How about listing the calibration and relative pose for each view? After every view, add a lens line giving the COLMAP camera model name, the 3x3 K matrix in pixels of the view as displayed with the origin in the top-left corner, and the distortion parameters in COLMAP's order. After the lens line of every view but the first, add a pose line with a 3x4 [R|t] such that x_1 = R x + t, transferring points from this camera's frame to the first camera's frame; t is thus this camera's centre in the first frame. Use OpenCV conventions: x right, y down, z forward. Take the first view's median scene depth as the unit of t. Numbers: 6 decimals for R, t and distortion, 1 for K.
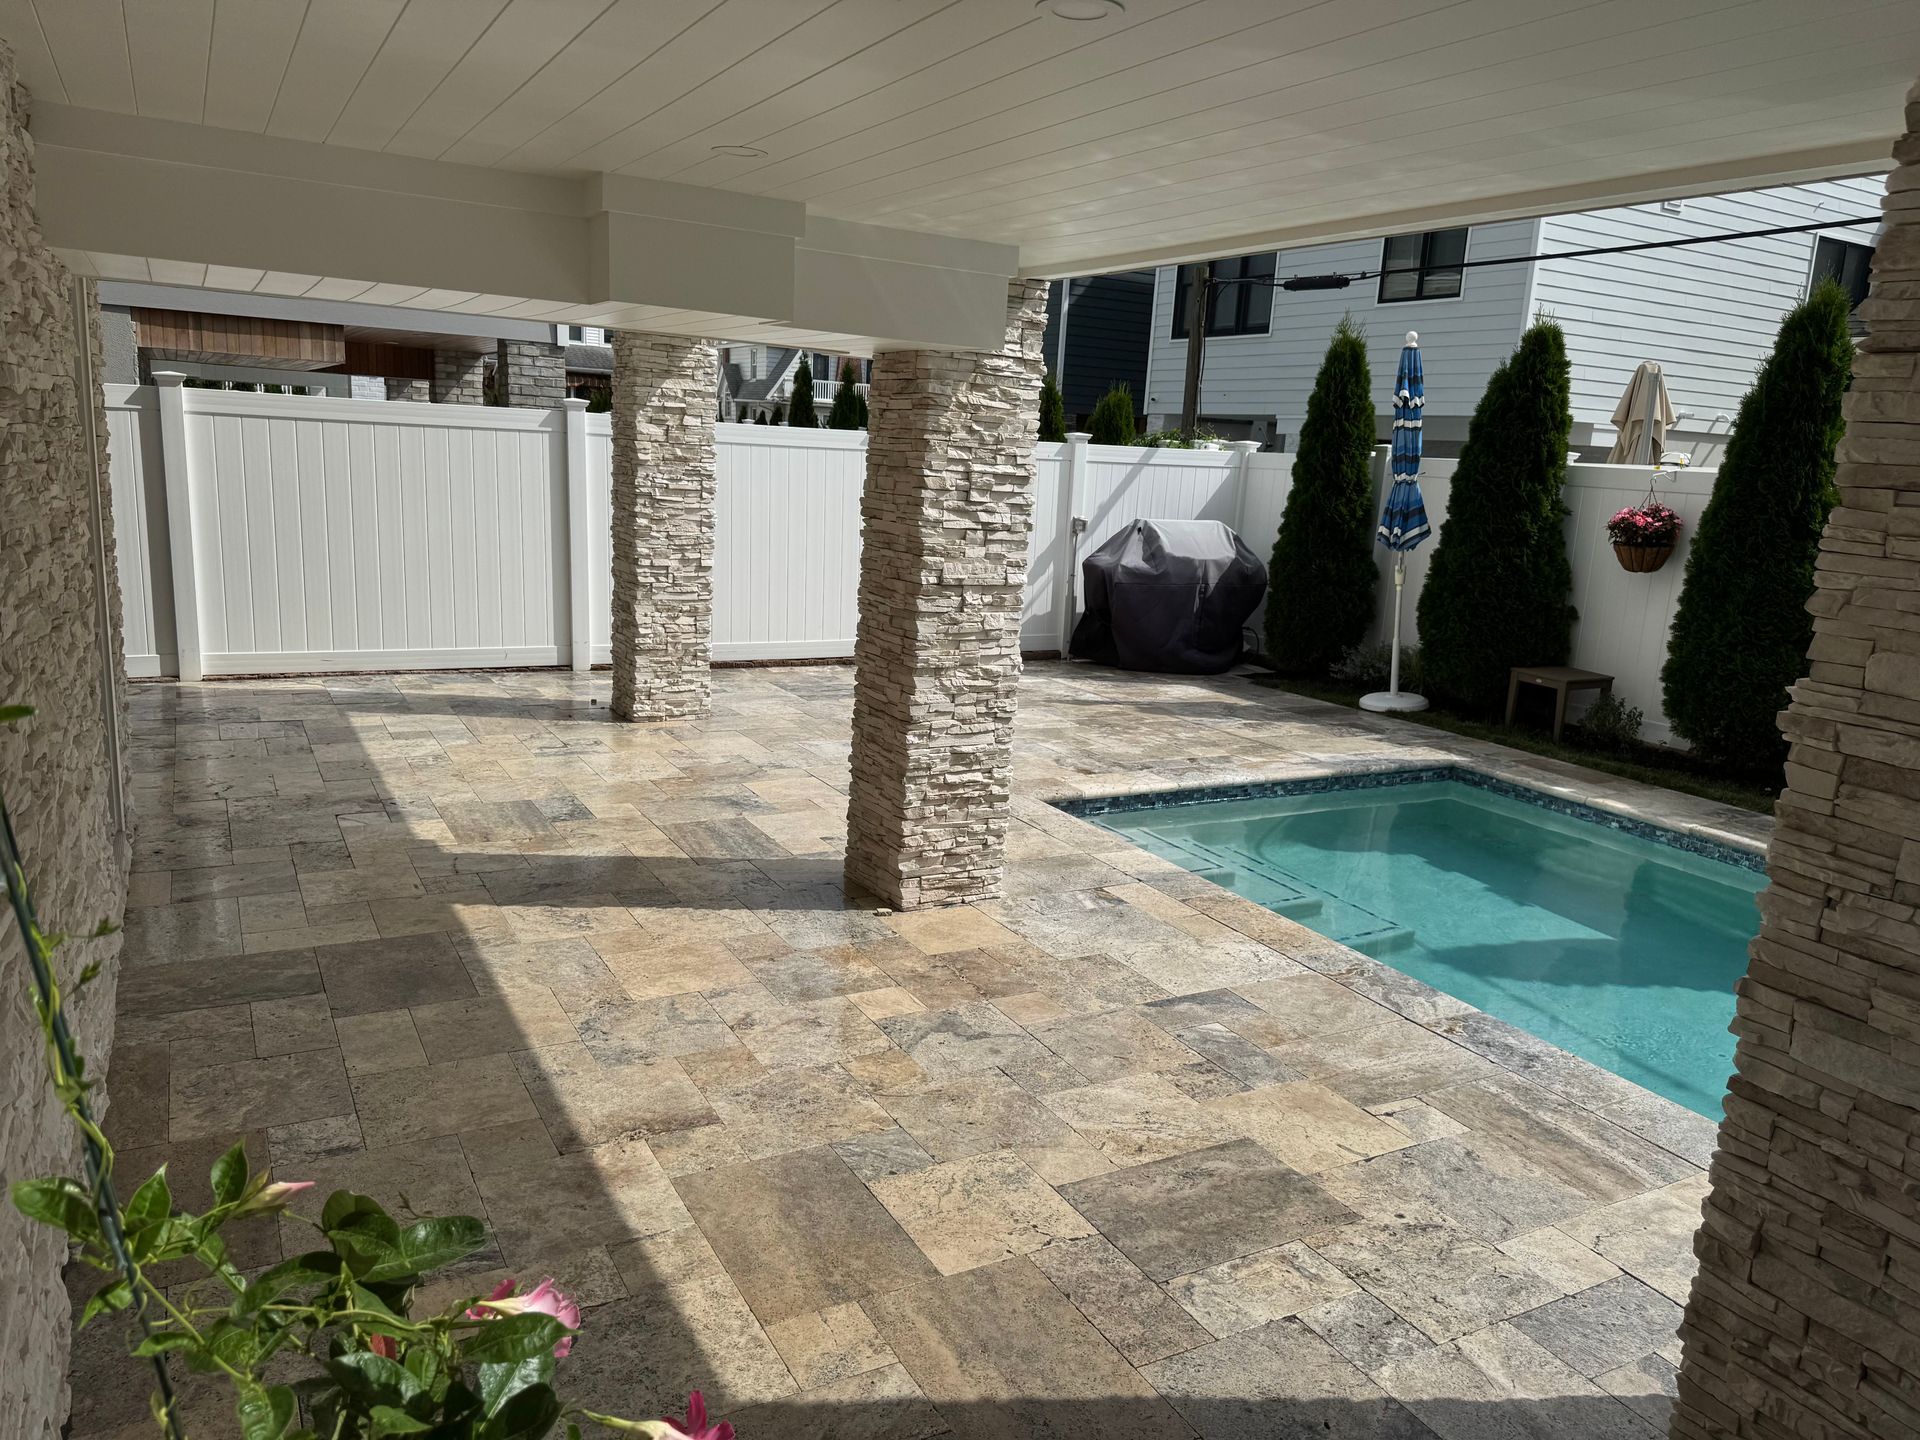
lens RADIAL K [[1360.0, 0, 960.2], [0, 1360.0, 742.0], [0, 0, 1]] dist [0.187474, -0.365018]
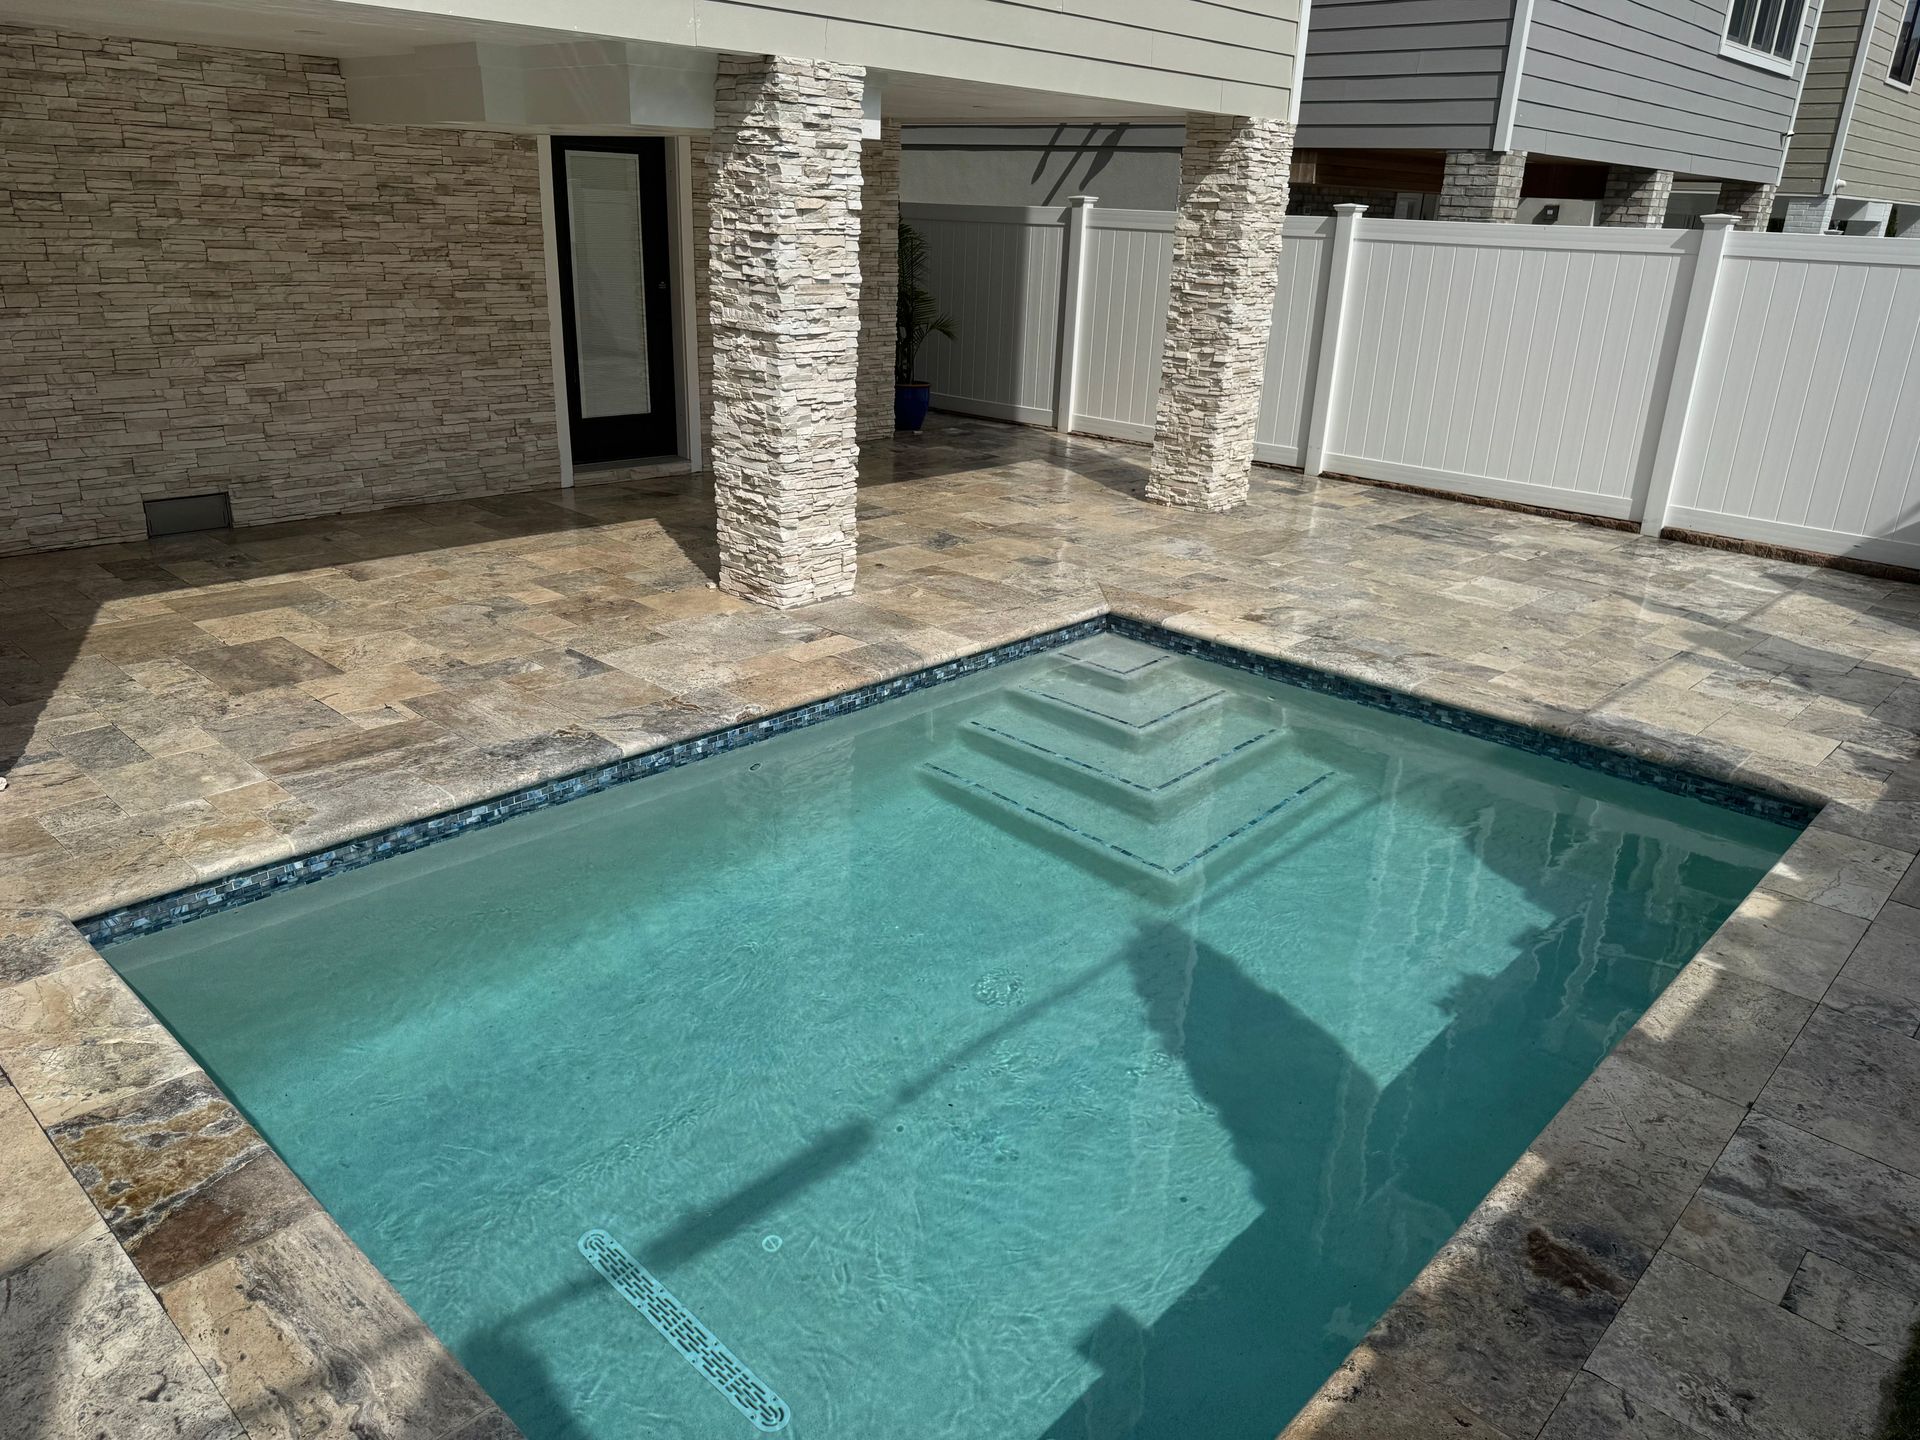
lens RADIAL K [[1360.0, 0, 960.2], [0, 1360.0, 742.0], [0, 0, 1]] dist [0.187474, -0.365018]
pose [[0.272809, 0.302792, -0.913177, 1.274567], [-0.222276, 0.943338, 0.246389, -0.113407], [0.936039, 0.135760, 0.324654, 0.823044]]
